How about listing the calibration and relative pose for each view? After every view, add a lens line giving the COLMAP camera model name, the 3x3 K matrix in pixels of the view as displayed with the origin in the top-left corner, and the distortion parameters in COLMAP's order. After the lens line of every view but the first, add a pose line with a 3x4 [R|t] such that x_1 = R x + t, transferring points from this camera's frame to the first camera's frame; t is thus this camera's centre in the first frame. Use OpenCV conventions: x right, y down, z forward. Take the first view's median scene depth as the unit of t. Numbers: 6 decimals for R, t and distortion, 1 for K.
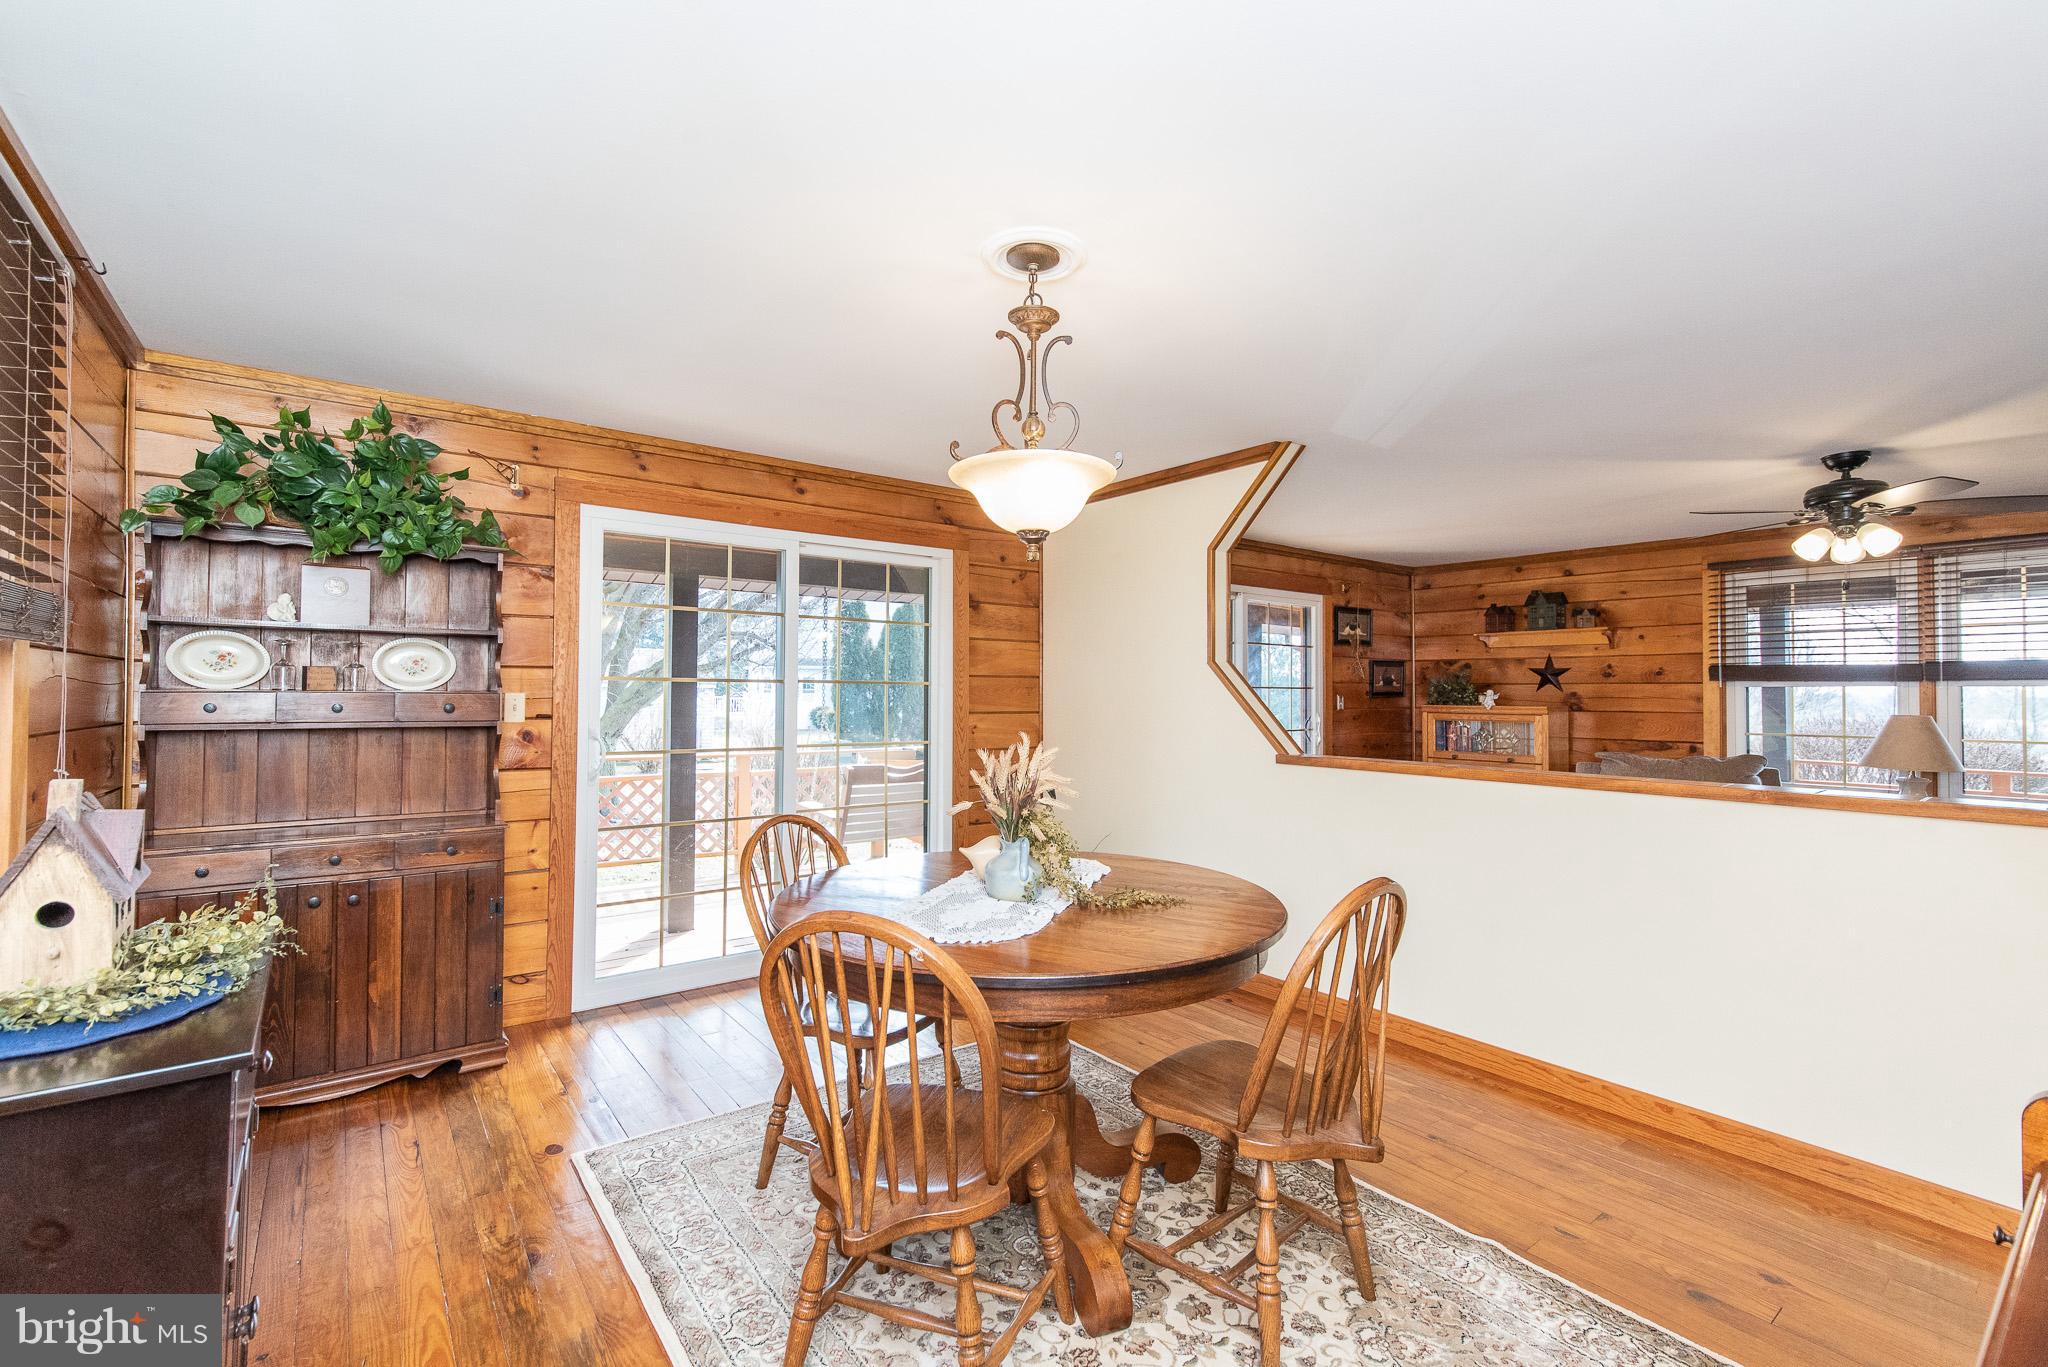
lens RADIAL K [[881.1, 0, 1024.0], [0, 881.1, 683.5], [0, 0, 1]] dist [-0.001229, -0.000060]
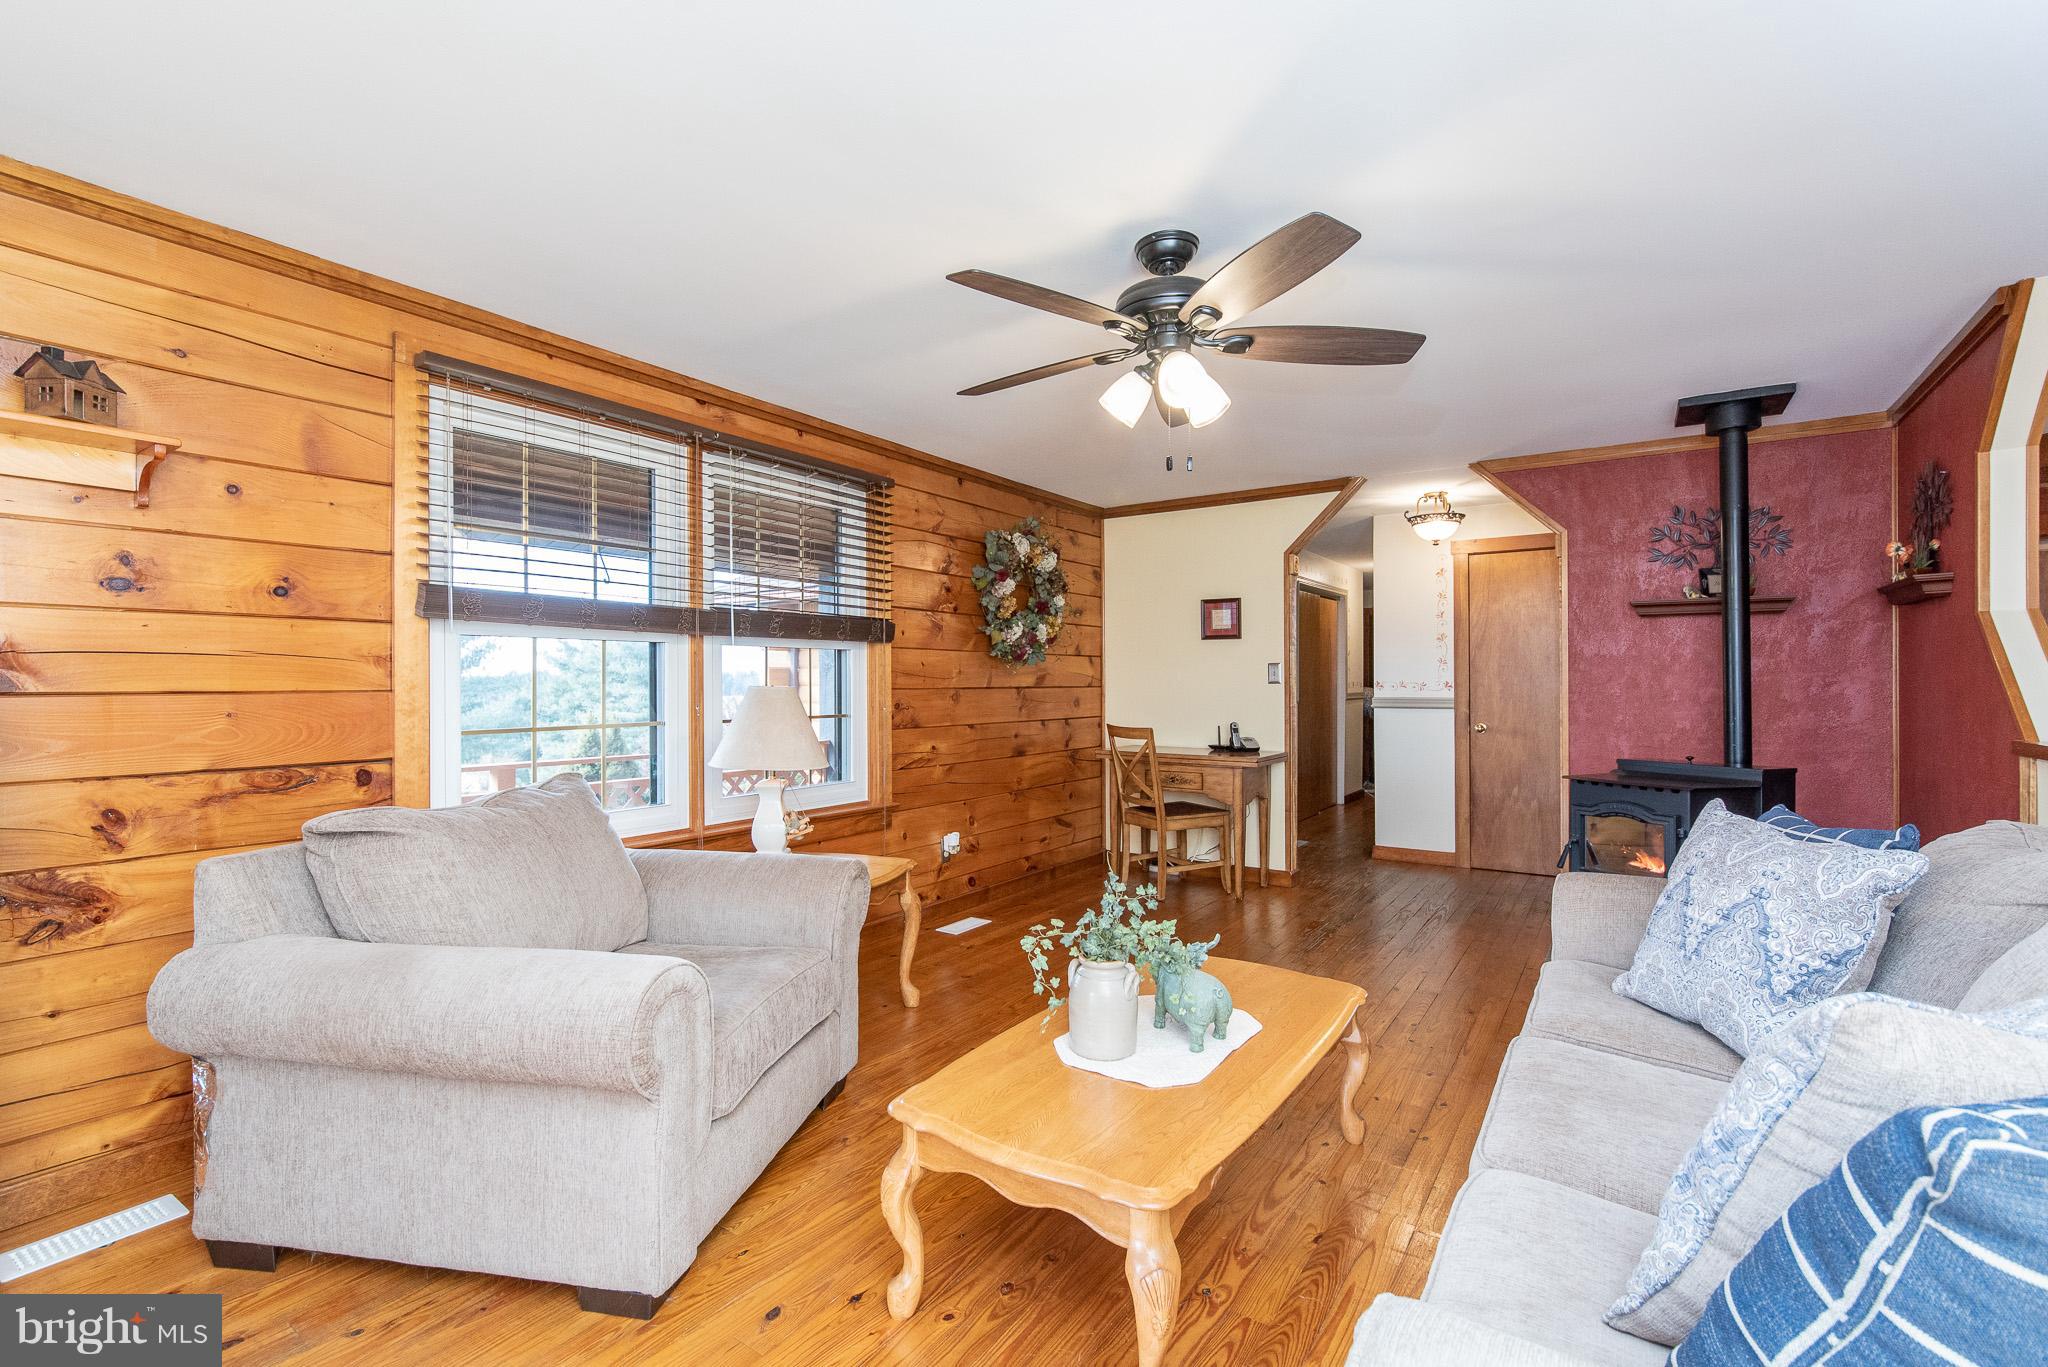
lens RADIAL K [[913.9, 0, 1007.1], [0, 913.9, 679.8], [0, 0, 1]] dist [-0.000609, -0.000098]
pose [[-0.314046, -0.005476, 0.949392, 0.250688], [-0.011112, 0.999936, 0.002092, 0.023397], [-0.949343, -0.009893, -0.314086, 0.856526]]
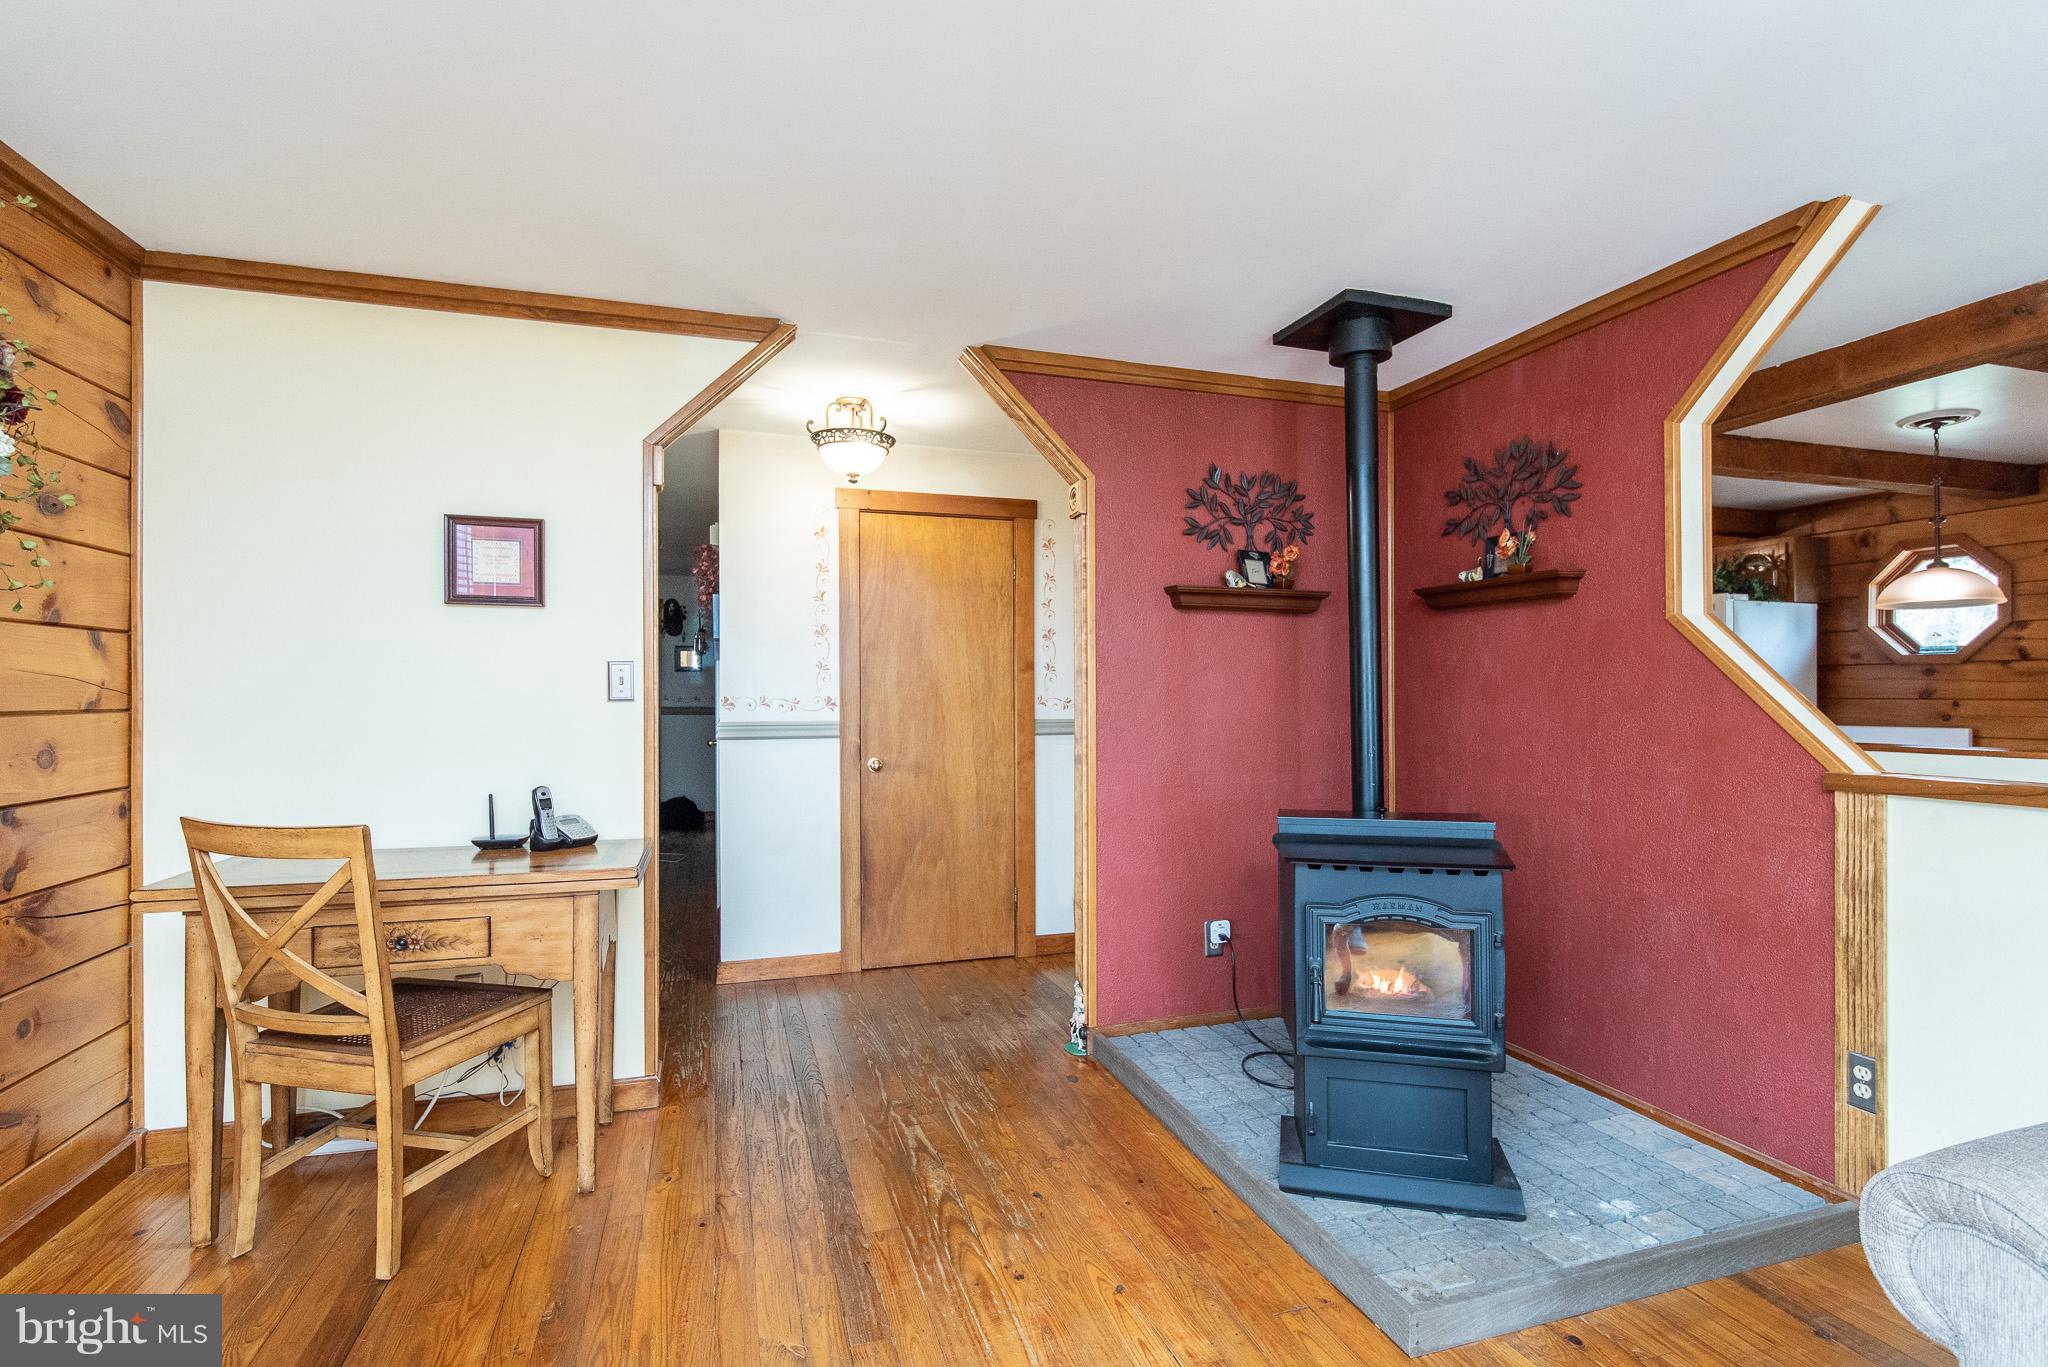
lens RADIAL K [[964.4, 0, 1029.0], [0, 964.4, 693.6], [0, 0, 1]] dist [-0.000460, -0.000322]
pose [[-0.943225, -0.006481, 0.332091, 0.687456], [-0.010157, 0.999905, -0.009336, 0.024681], [-0.331999, -0.012179, -0.943201, 0.698080]]
